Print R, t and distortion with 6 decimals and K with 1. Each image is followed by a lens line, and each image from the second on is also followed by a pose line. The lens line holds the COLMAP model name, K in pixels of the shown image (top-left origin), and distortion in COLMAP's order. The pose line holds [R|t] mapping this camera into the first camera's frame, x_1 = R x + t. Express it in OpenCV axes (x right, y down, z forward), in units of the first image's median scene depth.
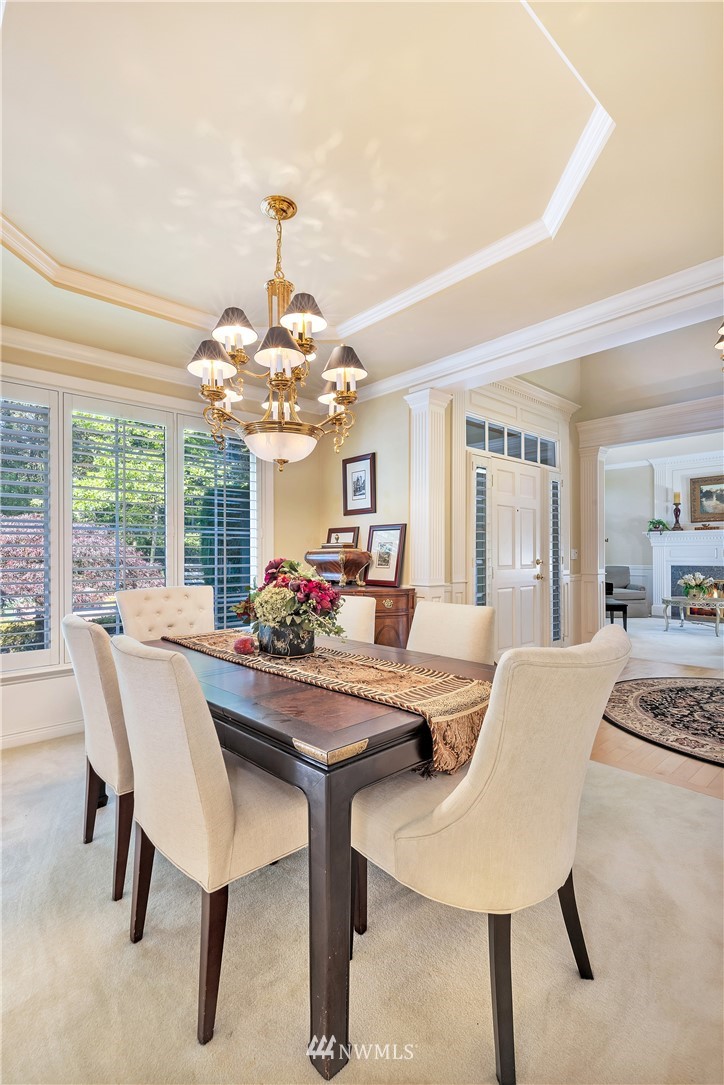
lens RADIAL K [[502.2, 0, 365.7], [0, 502.2, 556.1], [0, 0, 1]] dist [0.002744, 0.000390]
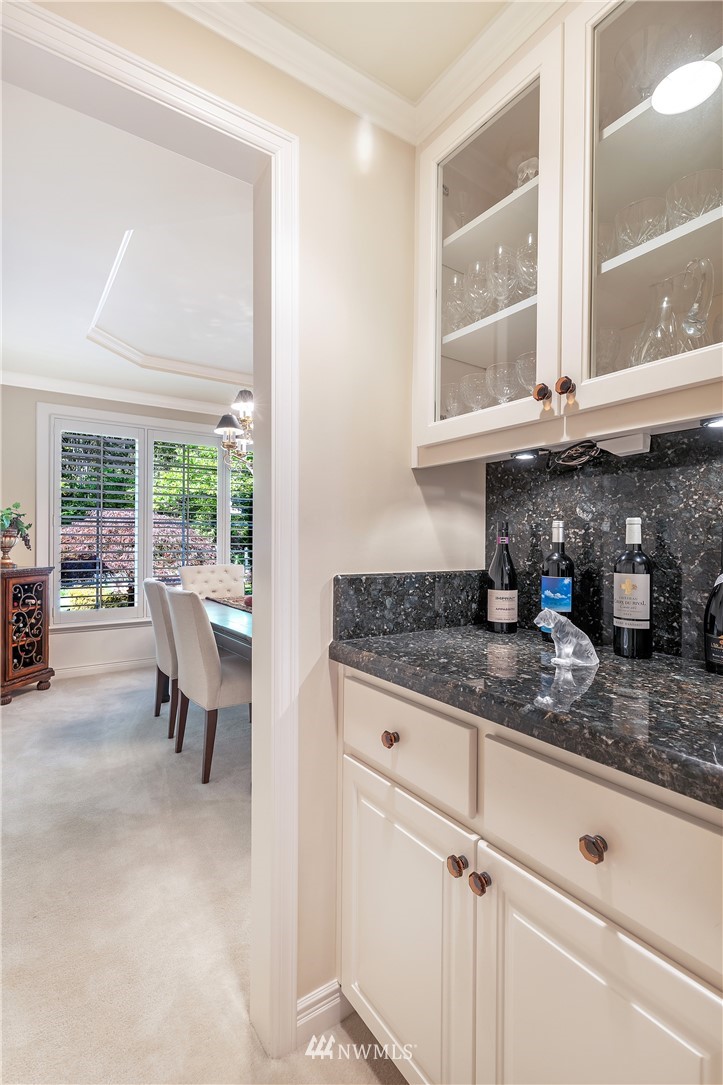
lens RADIAL K [[495.9, 0, 361.5], [0, 495.9, 542.5], [0, 0, 1]] dist [0.002470, 0.000062]
pose [[0.990000, 0.008437, -0.140817, 0.362401], [-0.008513, 0.999964, 0.000062, -0.009414], [0.140812, 0.001138, 0.990036, -0.557994]]
